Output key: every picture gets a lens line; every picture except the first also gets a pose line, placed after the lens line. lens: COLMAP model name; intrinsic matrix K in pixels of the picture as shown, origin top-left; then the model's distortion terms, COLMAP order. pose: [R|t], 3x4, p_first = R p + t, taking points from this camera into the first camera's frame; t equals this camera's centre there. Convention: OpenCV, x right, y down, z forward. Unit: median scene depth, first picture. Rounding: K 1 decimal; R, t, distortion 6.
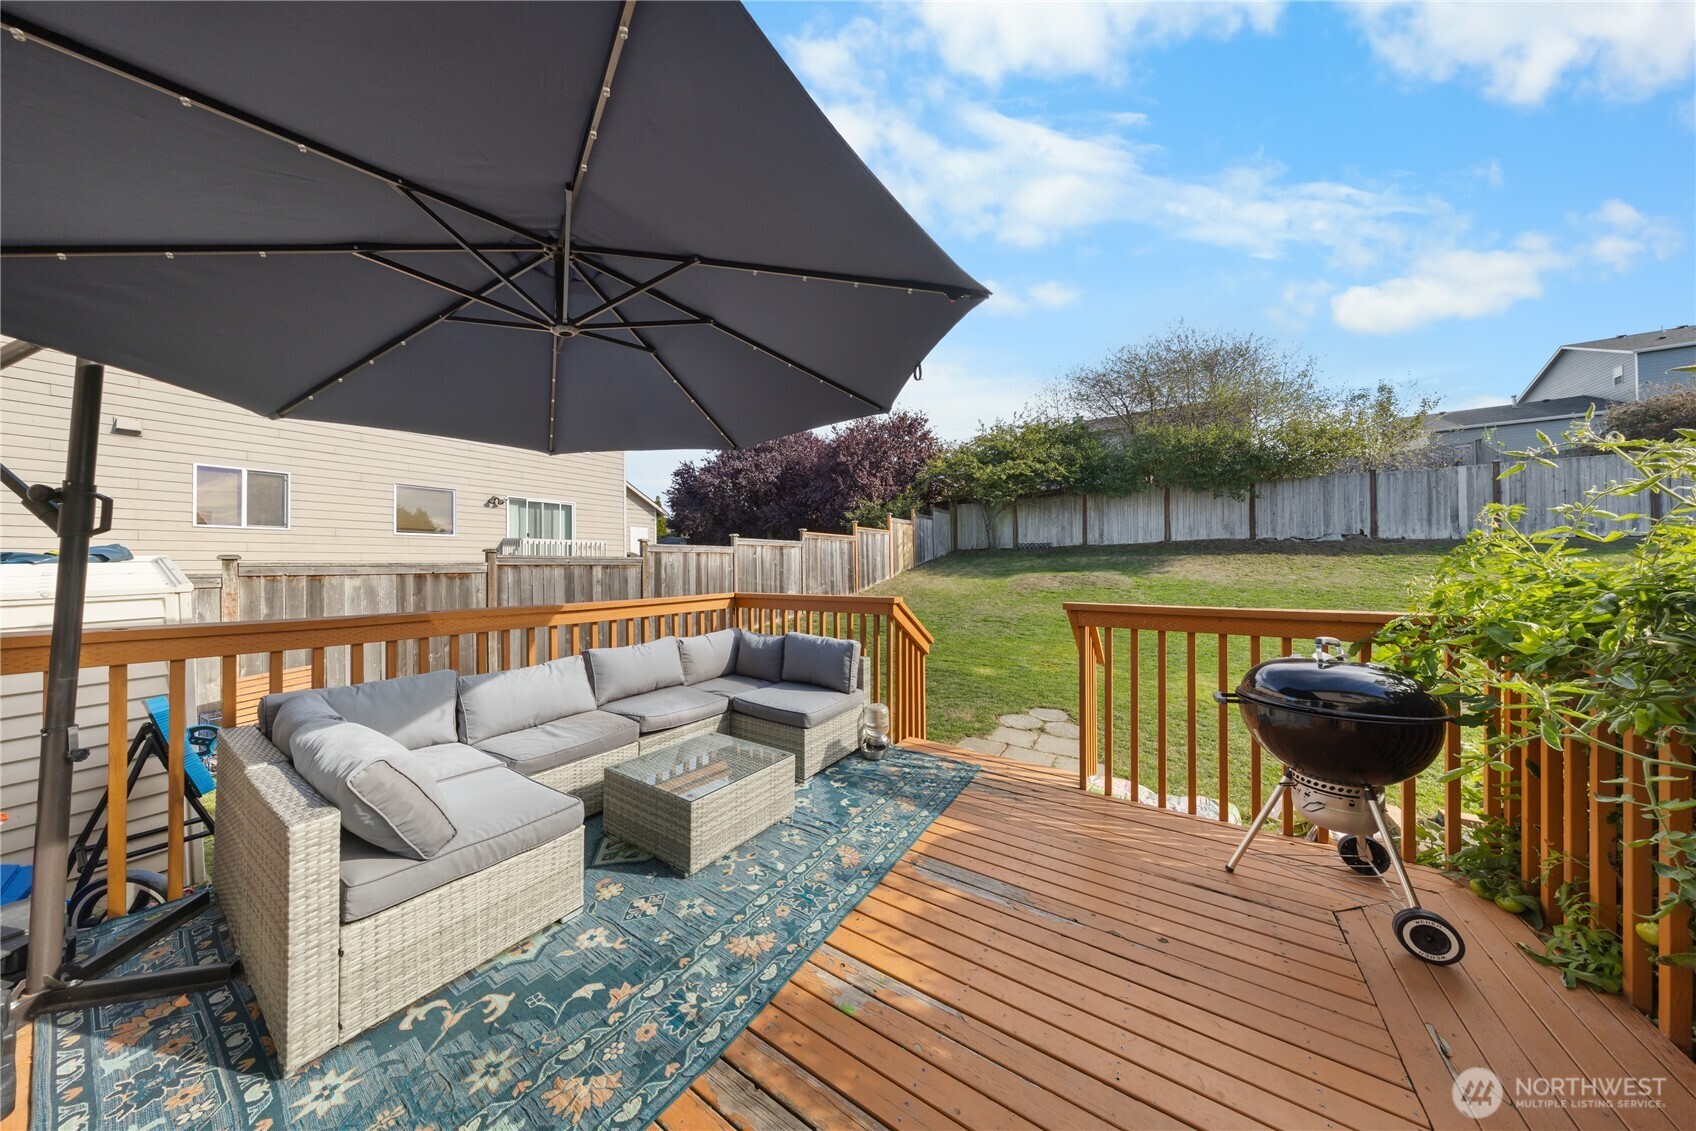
lens RADIAL K [[492.5, 0, 836.6], [0, 492.5, 566.8], [0, 0, 1]] dist [0.004078, -0.000039]
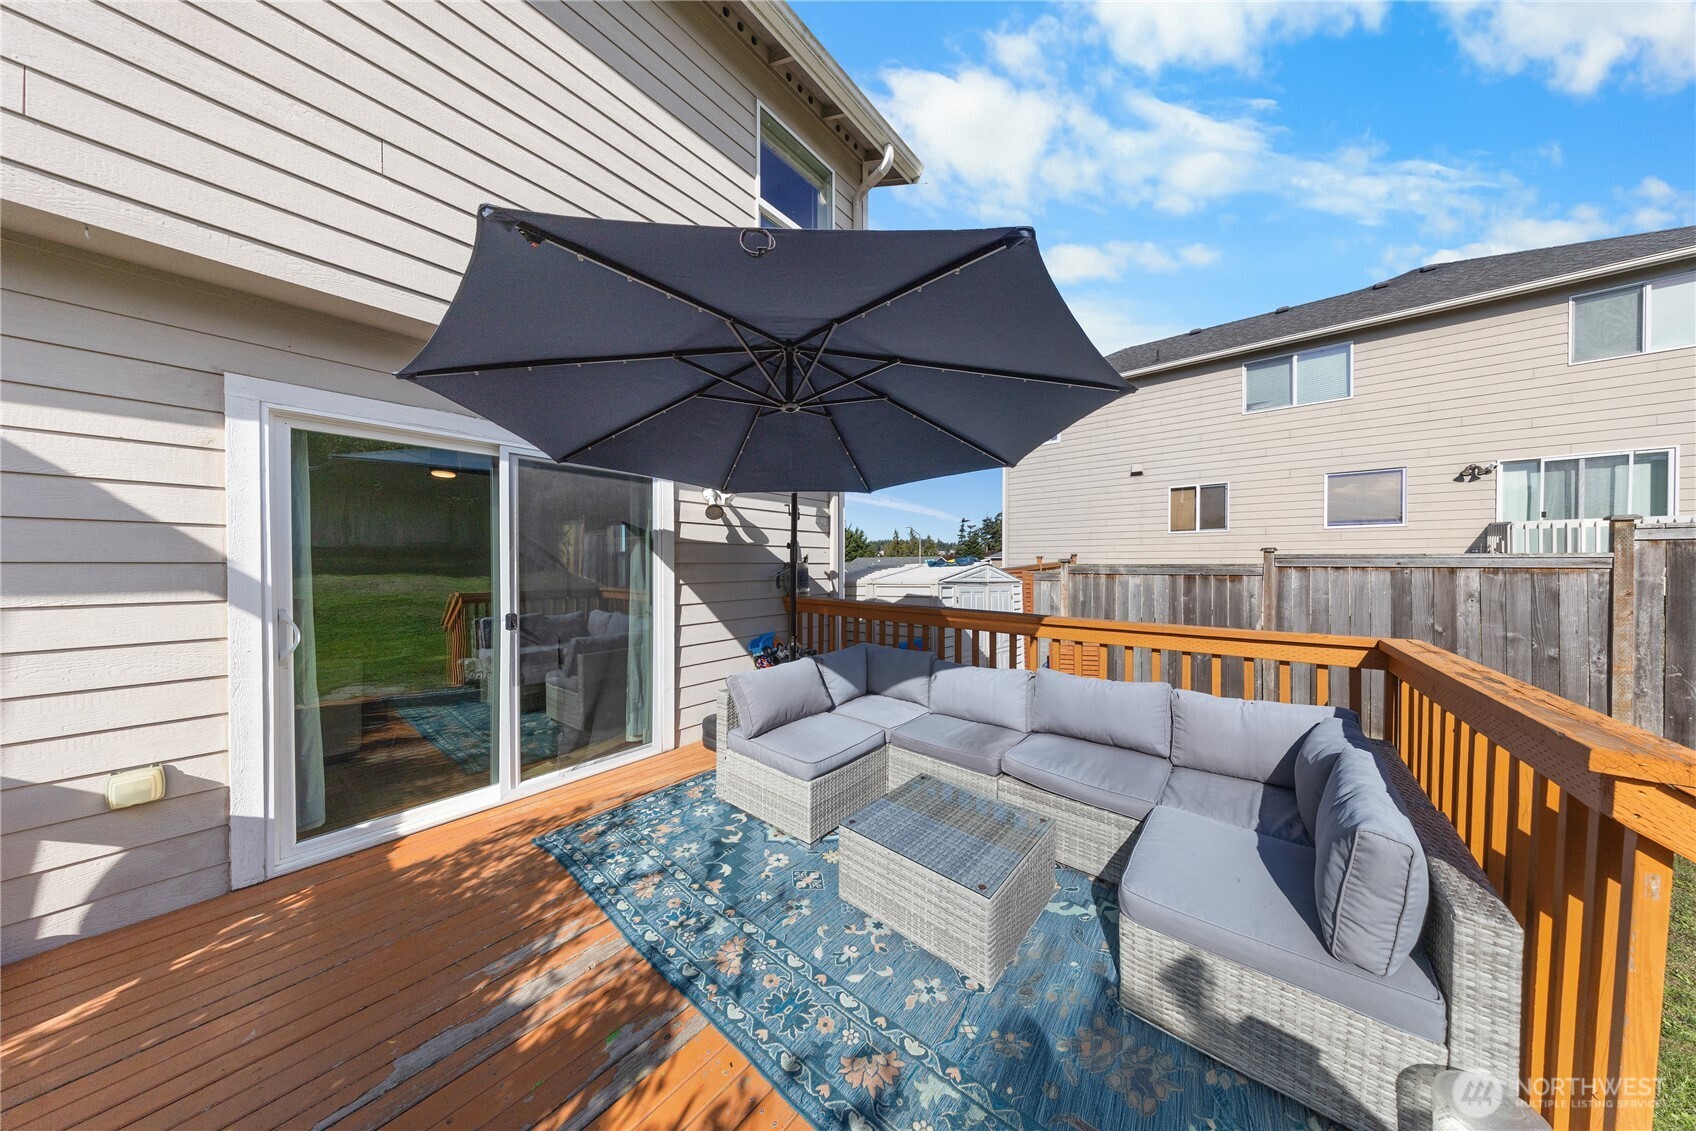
lens RADIAL K [[509.5, 0, 848.0], [0, 509.5, 565.5], [0, 0, 1]] dist [0.000813, 0.000005]
pose [[-0.108204, 0.012855, -0.994046, 0.270634], [-0.002325, 0.999910, 0.013184, -0.016382], [0.994126, 0.003738, -0.108164, 0.438389]]
